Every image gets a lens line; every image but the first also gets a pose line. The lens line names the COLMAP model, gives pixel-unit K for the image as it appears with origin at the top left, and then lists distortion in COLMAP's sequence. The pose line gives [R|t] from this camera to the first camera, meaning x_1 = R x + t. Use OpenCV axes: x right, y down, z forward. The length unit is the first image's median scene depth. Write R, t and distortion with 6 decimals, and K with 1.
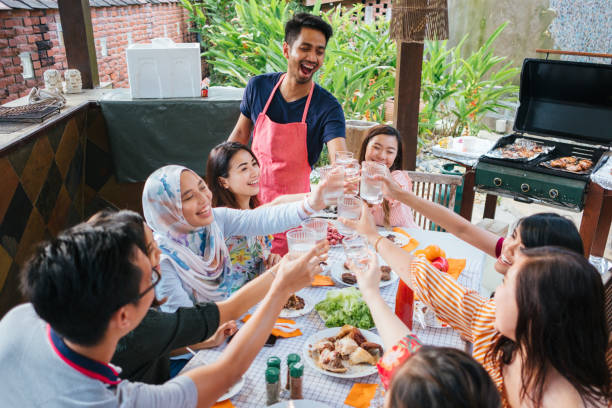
lens RADIAL K [[582.8, 0, 304.3], [0, 582.8, 208.5], [0, 0, 1]] dist [0.021166, 0.000000]
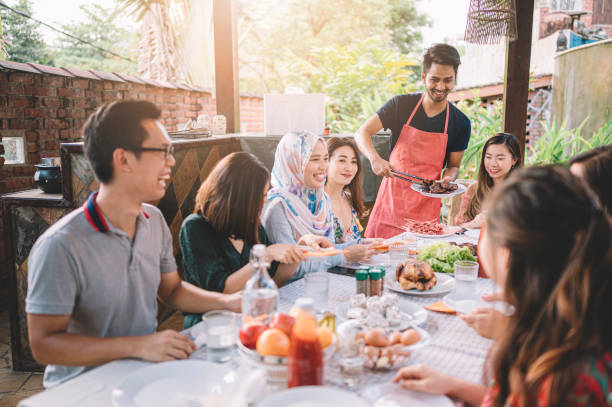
lens RADIAL K [[582.8, 0, 303.3], [0, 582.8, 205.1], [0, 0, 1]] dist [0.021166, 0.000000]
pose [[0.976641, 0.028901, -0.212923, 0.033653], [-0.071599, 0.978055, -0.195657, 0.164474], [0.202596, 0.206332, 0.957278, -0.081332]]
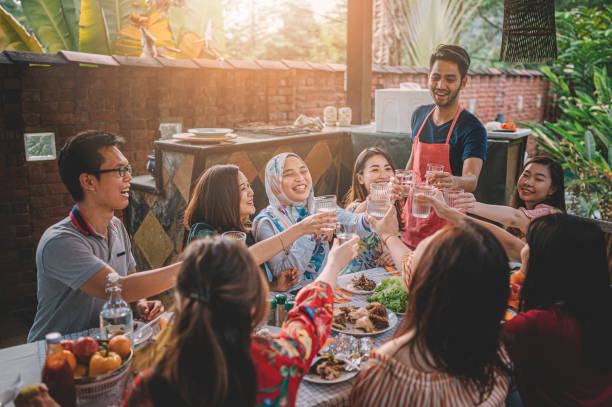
lens RADIAL K [[582.8, 0, 303.6], [0, 582.8, 201.4], [0, 0, 1]] dist [0.021166, 0.000000]
pose [[0.782128, 0.135700, -0.608162, 0.310656], [-0.222865, 0.972358, -0.069652, 0.061986], [0.581899, 0.190015, 0.790751, 0.000963]]
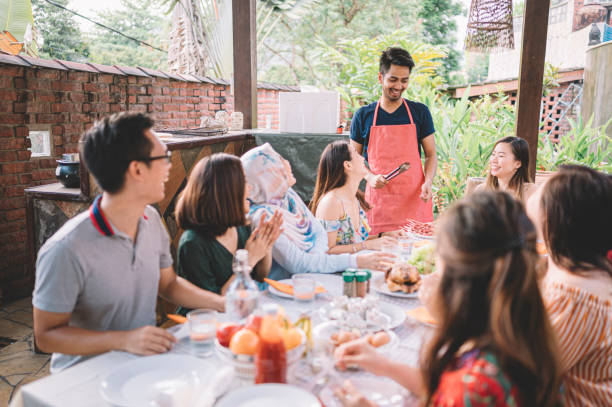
lens RADIAL K [[582.8, 0, 304.5], [0, 582.8, 207.8], [0, 0, 1]] dist [0.021166, 0.000000]
pose [[0.963765, 0.054379, -0.261152, 0.074442], [-0.100601, 0.980806, -0.167030, 0.152114], [0.247057, 0.187250, 0.950737, -0.103372]]
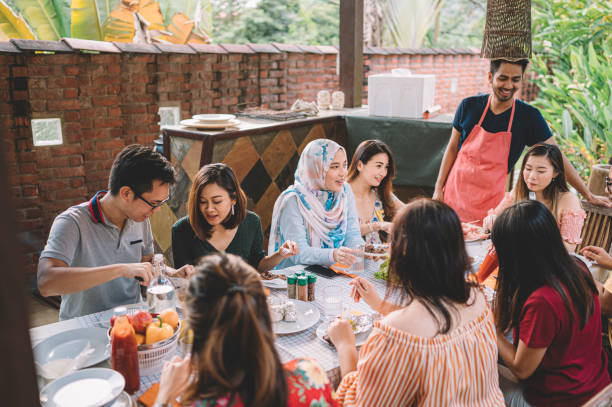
lens RADIAL K [[582.8, 0, 300.0], [0, 582.8, 203.2], [0, 0, 1]] dist [0.021166, 0.000000]
pose [[0.802561, 0.155319, -0.575996, 0.314604], [-0.212301, 0.976665, -0.032448, 0.063537], [0.557515, 0.148326, 0.816808, -0.071634]]
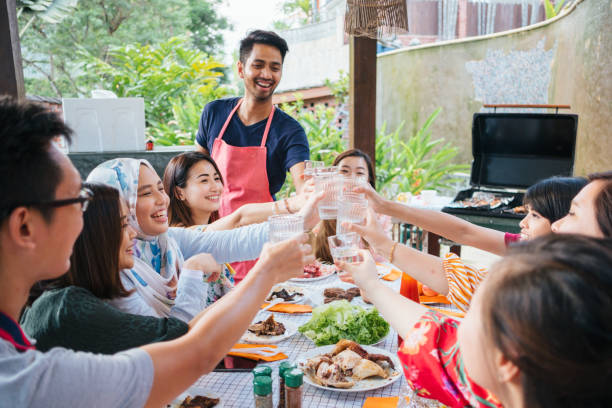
lens RADIAL K [[582.8, 0, 306.7], [0, 582.8, 201.2], [0, 0, 1]] dist [0.021166, 0.000000]
pose [[0.992511, -0.029803, 0.118462, -0.033956], [0.054420, 0.976104, -0.210378, 0.090512], [-0.109362, 0.215249, 0.970416, 0.089299]]
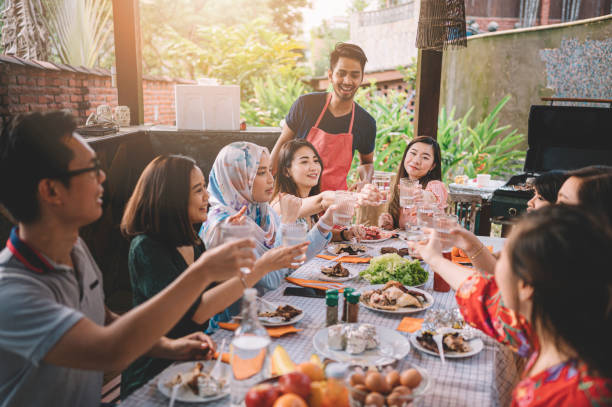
lens RADIAL K [[582.8, 0, 307.4], [0, 582.8, 203.8], [0, 0, 1]] dist [0.021166, 0.000000]
pose [[0.999881, 0.015416, 0.000496, -0.044782], [-0.015105, 0.985228, -0.170581, 0.124428], [-0.003118, 0.170554, 0.985343, -0.056644]]
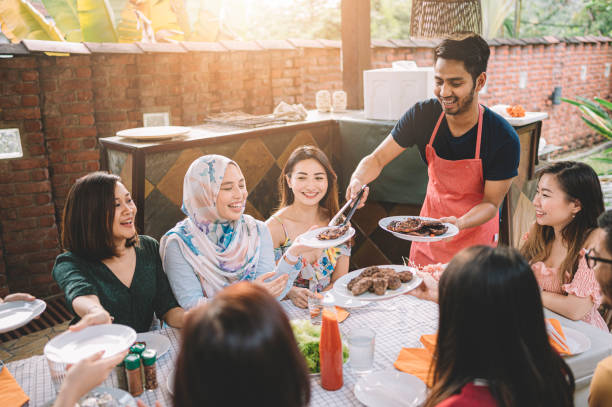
lens RADIAL K [[582.8, 0, 302.1], [0, 582.8, 201.3], [0, 0, 1]] dist [0.021166, 0.000000]
pose [[0.701043, 0.154284, -0.696229, 0.345827], [-0.218539, 0.975821, -0.003808, -0.014451], [0.678807, 0.154823, 0.717809, 0.187129]]
